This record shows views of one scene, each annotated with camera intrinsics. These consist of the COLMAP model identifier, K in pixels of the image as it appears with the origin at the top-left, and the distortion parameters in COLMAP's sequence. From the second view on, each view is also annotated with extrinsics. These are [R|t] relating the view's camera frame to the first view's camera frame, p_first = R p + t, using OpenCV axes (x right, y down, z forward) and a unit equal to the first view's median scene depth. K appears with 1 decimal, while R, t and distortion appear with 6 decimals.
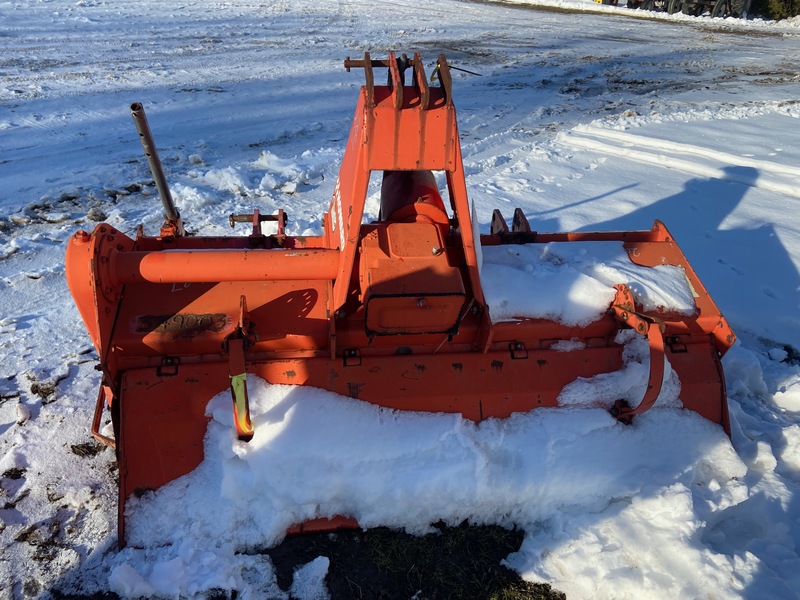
lens RADIAL K [[604.7, 0, 381.0], [0, 604.7, 299.7], [0, 0, 1]] dist [0.031418, -0.002677]
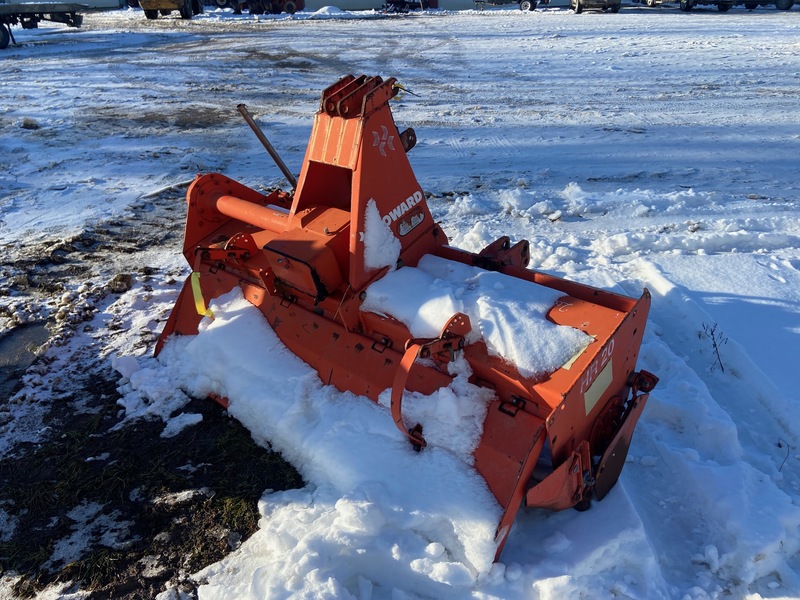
lens RADIAL K [[603.4, 0, 400.1], [0, 603.4, 286.8], [0, 0, 1]] dist [0.029544, -0.000368]
pose [[0.614603, 0.264568, -0.743146, 1.040631], [-0.332048, 0.941320, 0.060507, -0.091060], [0.715547, 0.209572, 0.666388, 0.286532]]
